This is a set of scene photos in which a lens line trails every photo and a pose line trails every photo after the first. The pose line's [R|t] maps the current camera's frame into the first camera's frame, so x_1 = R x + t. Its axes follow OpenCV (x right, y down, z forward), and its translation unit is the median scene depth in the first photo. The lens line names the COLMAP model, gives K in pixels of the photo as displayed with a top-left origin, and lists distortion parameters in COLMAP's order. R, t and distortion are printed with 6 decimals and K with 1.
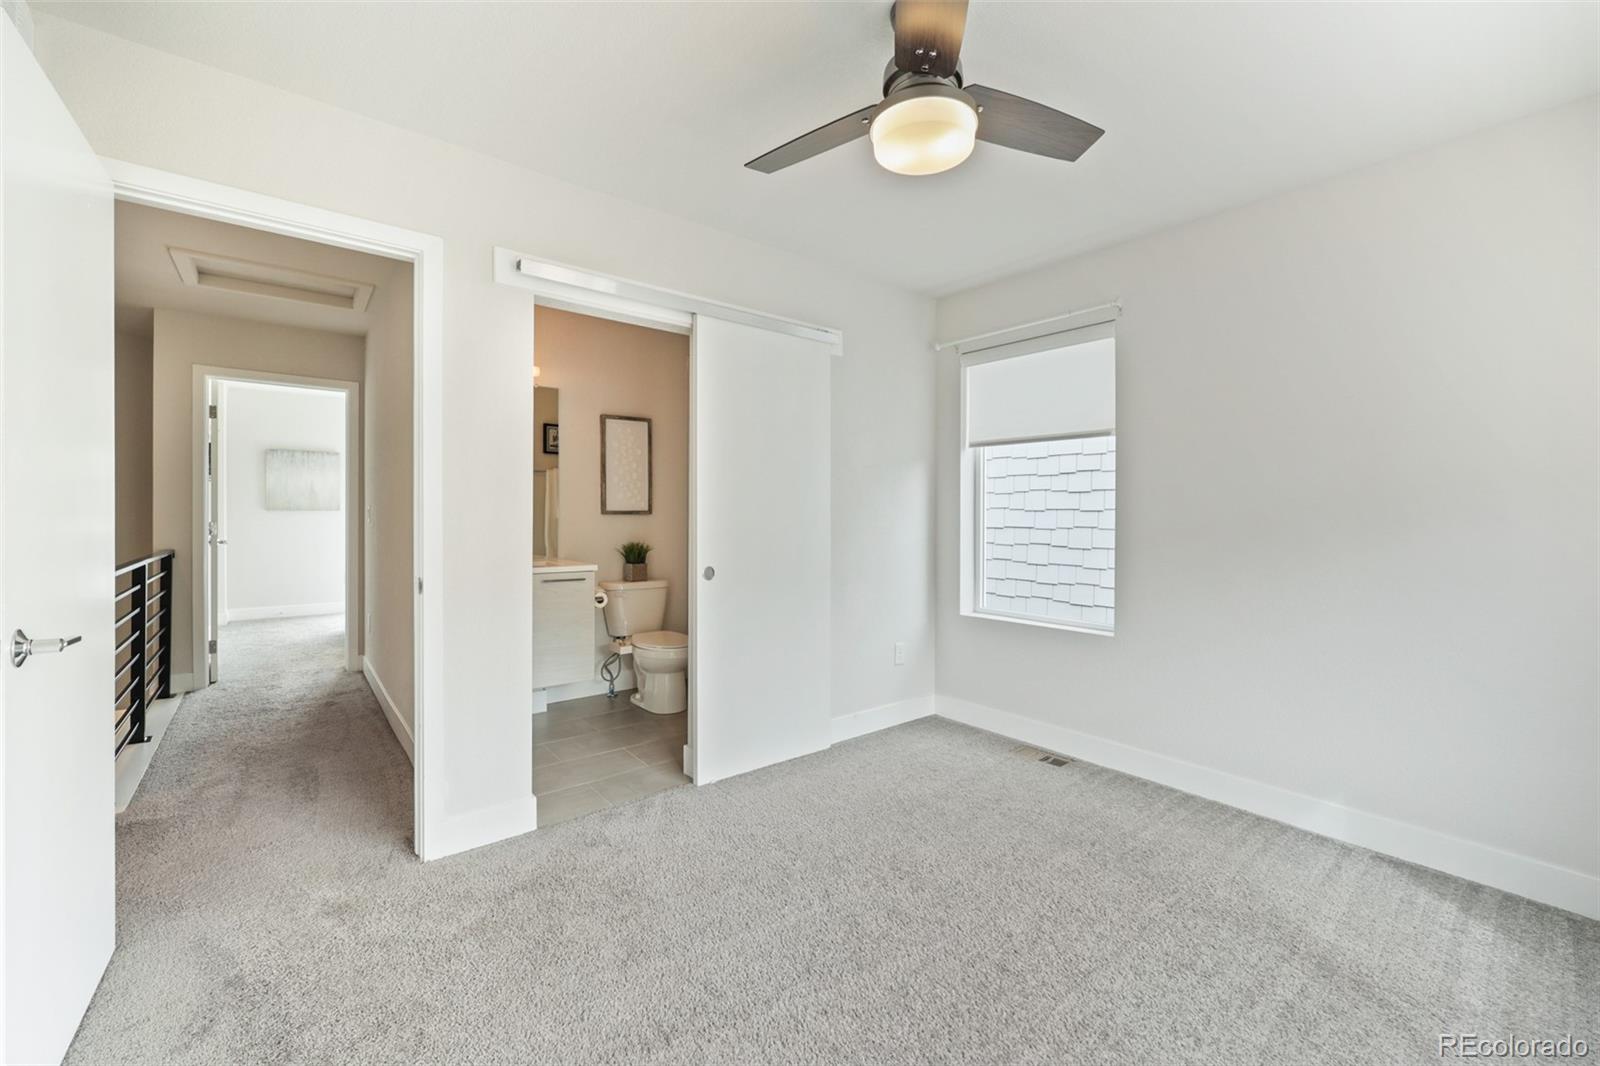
lens RADIAL K [[655.2, 0, 808.7], [0, 655.2, 527.2], [0, 0, 1]] dist [-0.001707, -0.000188]
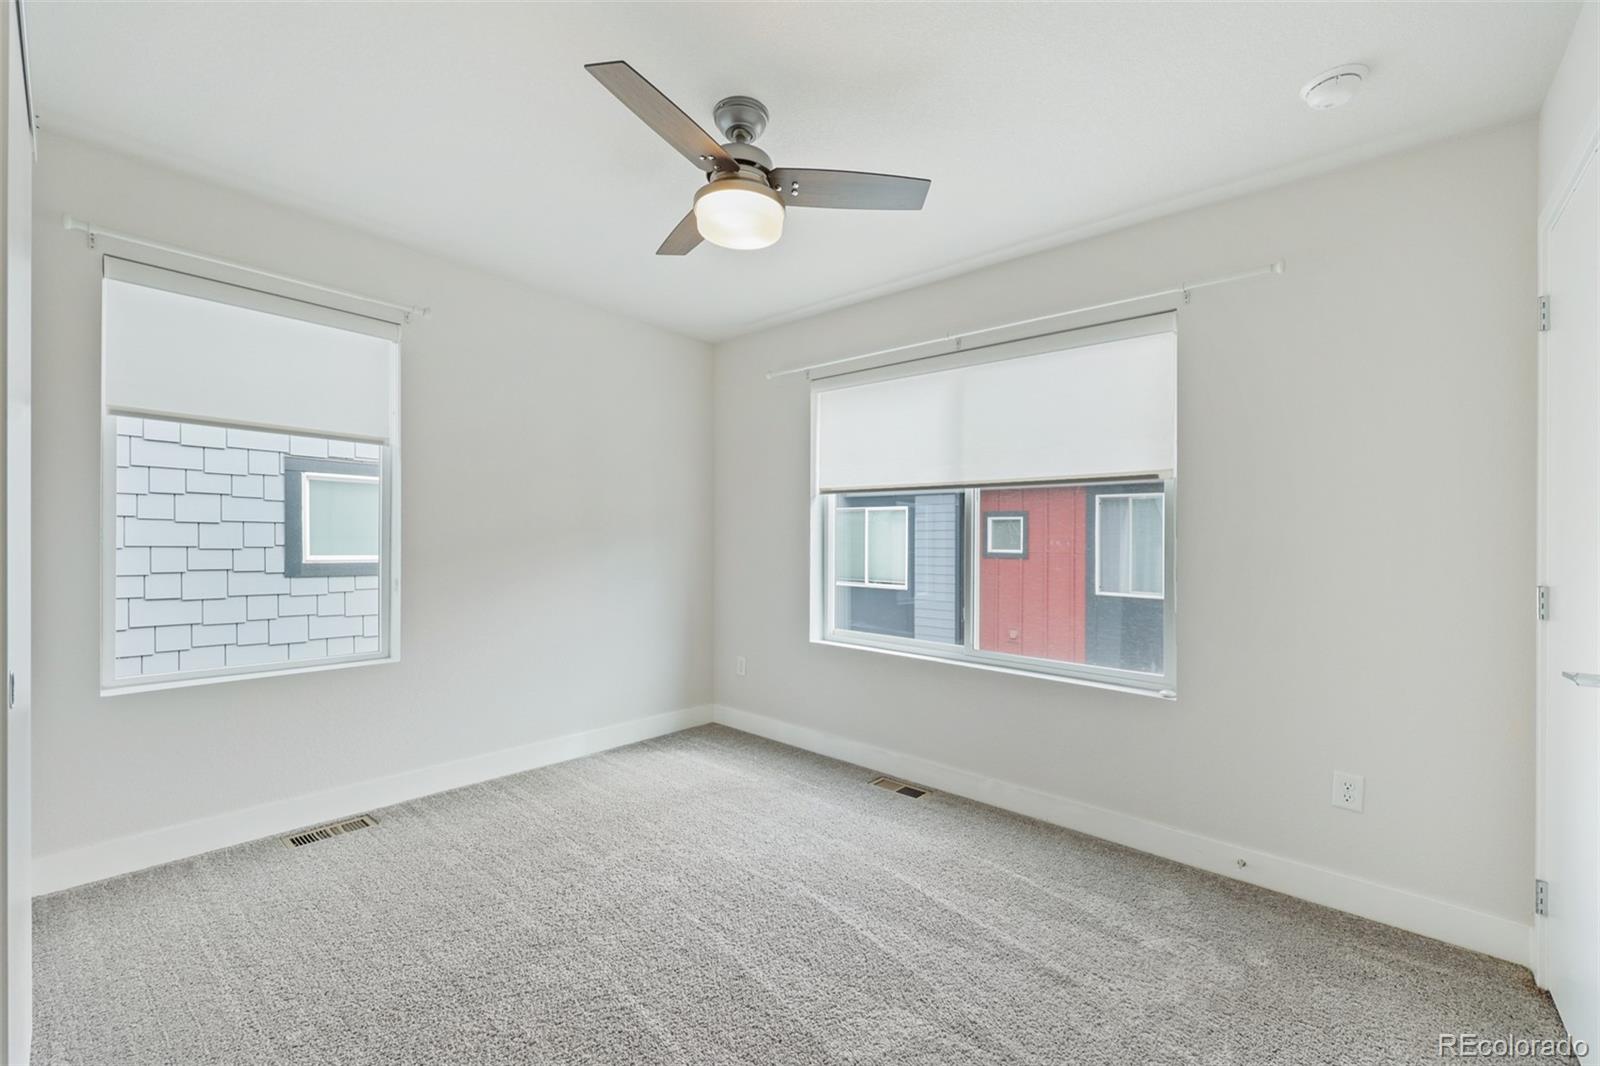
lens RADIAL K [[644.2, 0, 780.1], [0, 644.2, 536.0], [0, 0, 1]] dist [-0.000608, -0.000076]
pose [[-0.148392, -0.002095, 0.988926, -0.537682], [0.000900, 0.999997, 0.002253, -0.014360], [-0.988928, 0.001224, -0.148390, 0.606655]]
